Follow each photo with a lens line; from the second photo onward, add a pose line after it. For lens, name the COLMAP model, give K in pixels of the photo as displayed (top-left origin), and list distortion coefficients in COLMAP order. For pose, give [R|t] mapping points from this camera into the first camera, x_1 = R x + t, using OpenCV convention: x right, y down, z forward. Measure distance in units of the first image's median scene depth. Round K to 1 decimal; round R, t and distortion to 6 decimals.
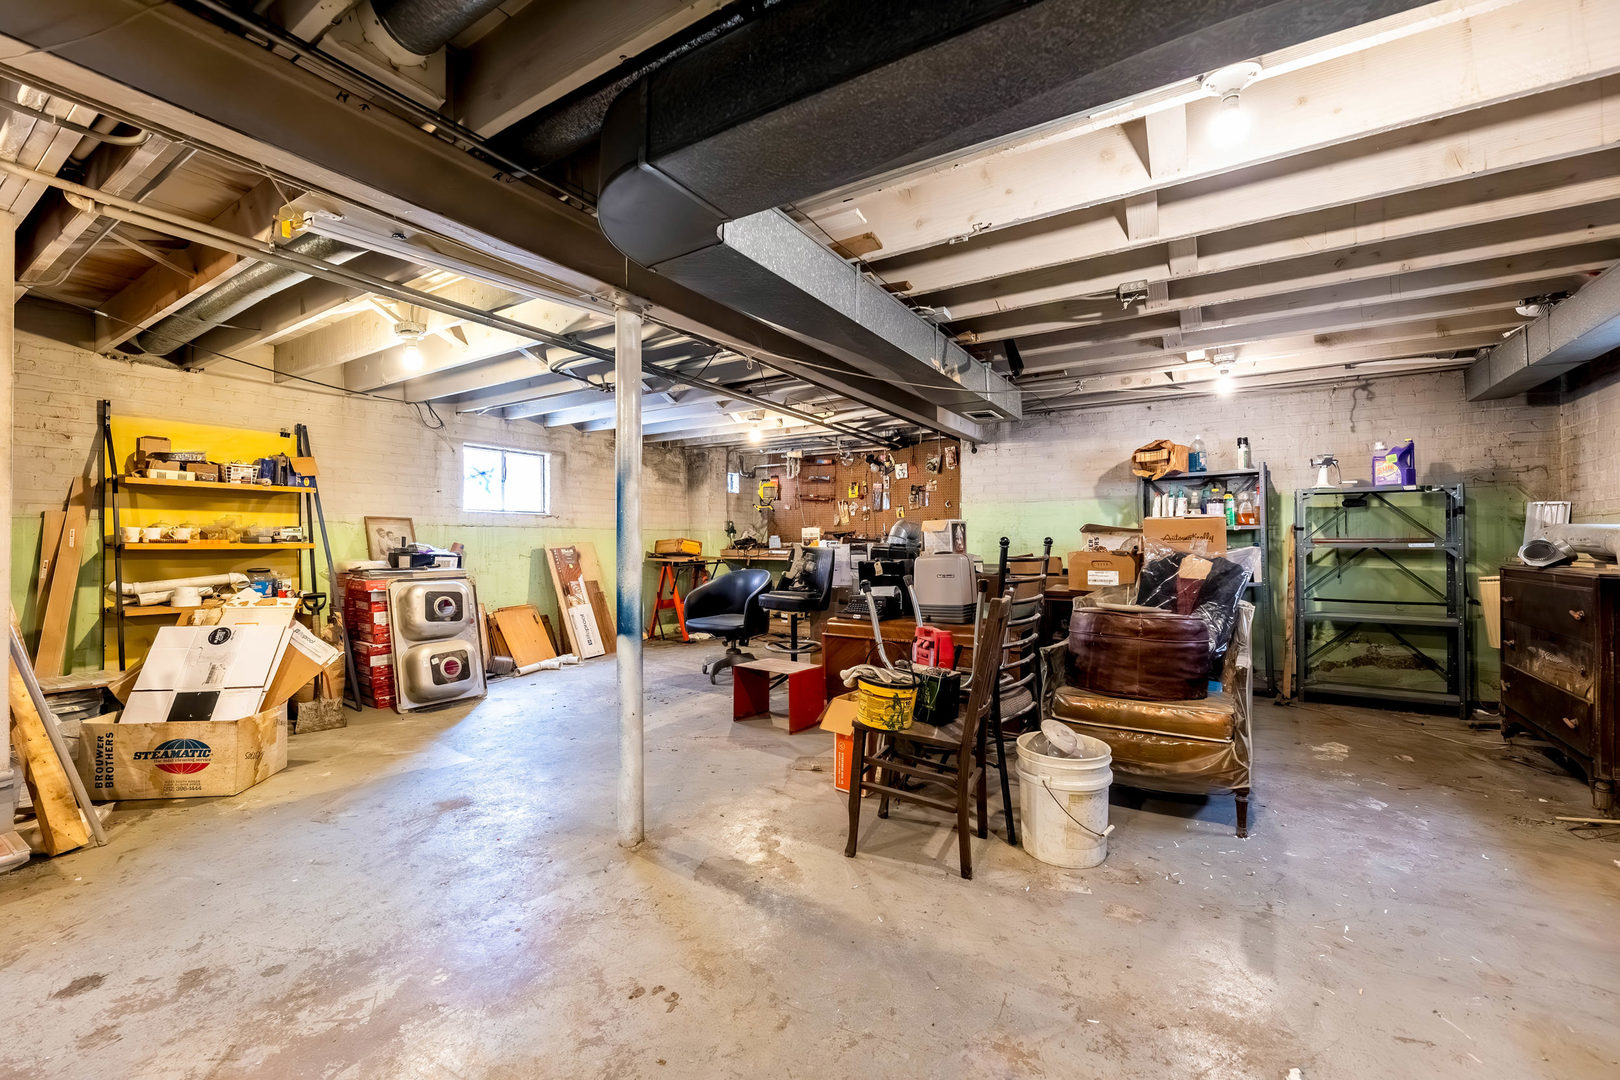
lens RADIAL K [[650.7, 0, 799.0], [0, 650.7, 539.2], [0, 0, 1]] dist [-0.001883, -0.000549]
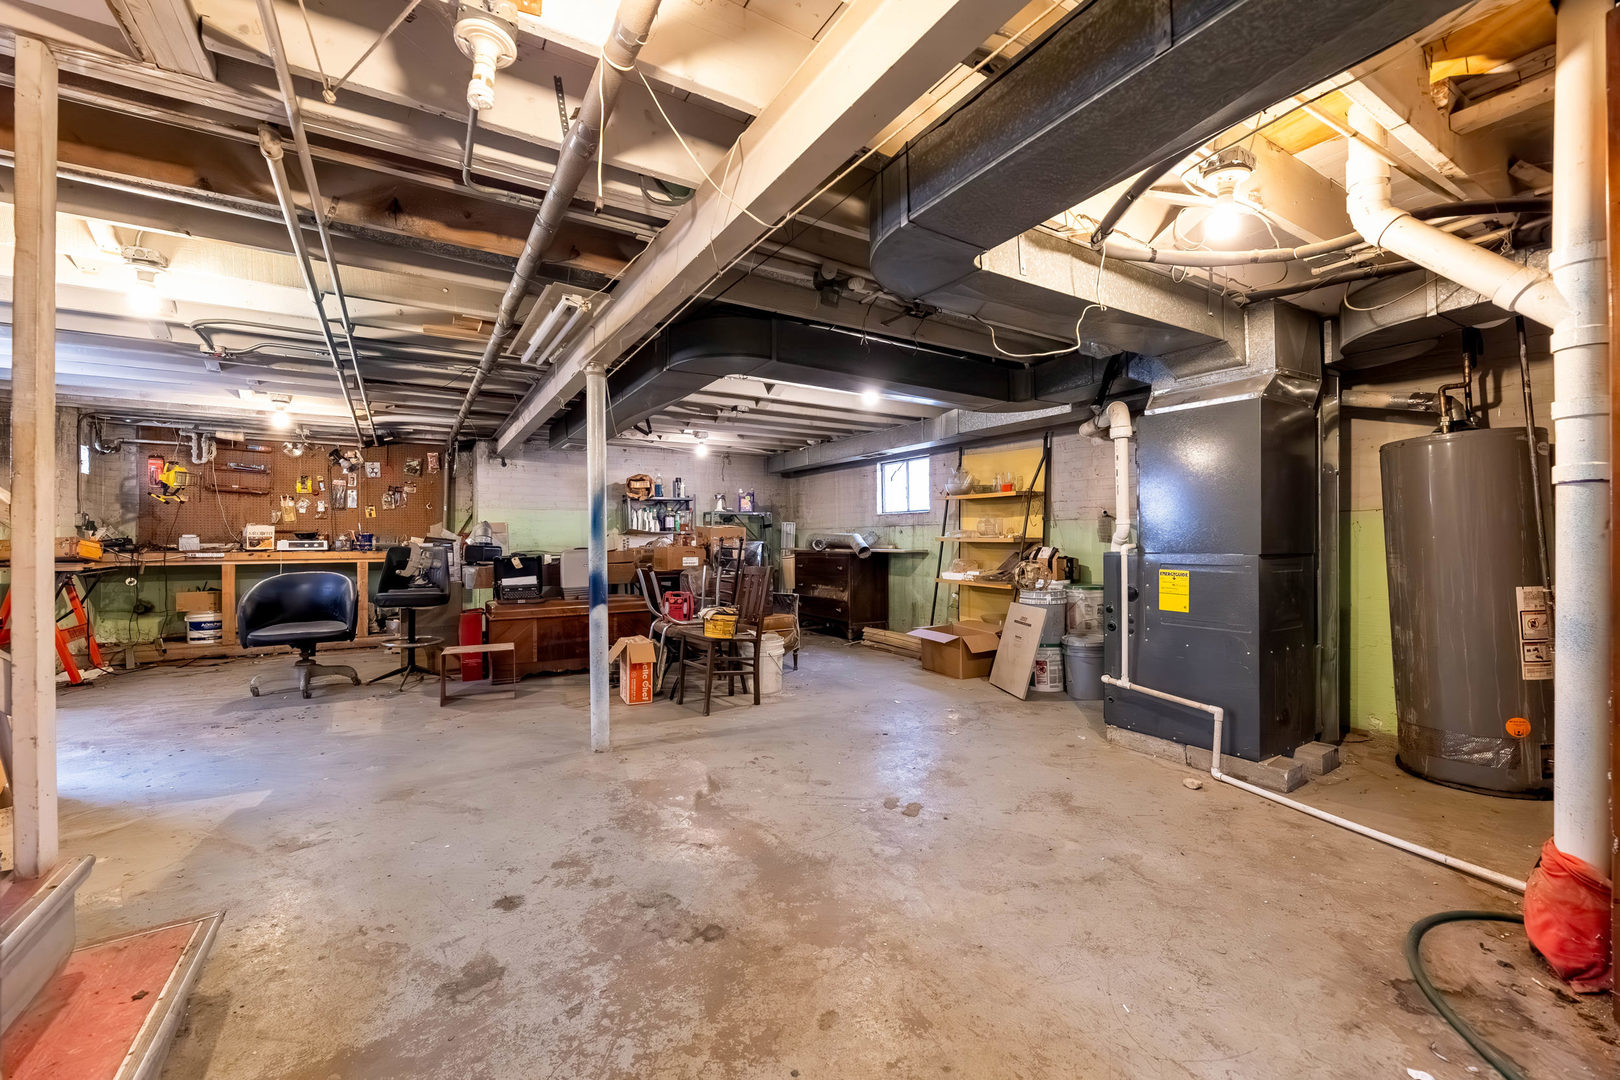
lens RADIAL K [[650.7, 0, 799.0], [0, 650.7, 539.2], [0, 0, 1]] dist [-0.001883, -0.000549]
pose [[0.445873, 0.004593, 0.895085, -0.760960], [0.001275, 0.999983, -0.005766, 0.010258], [-0.895095, 0.003713, 0.445859, -0.006348]]
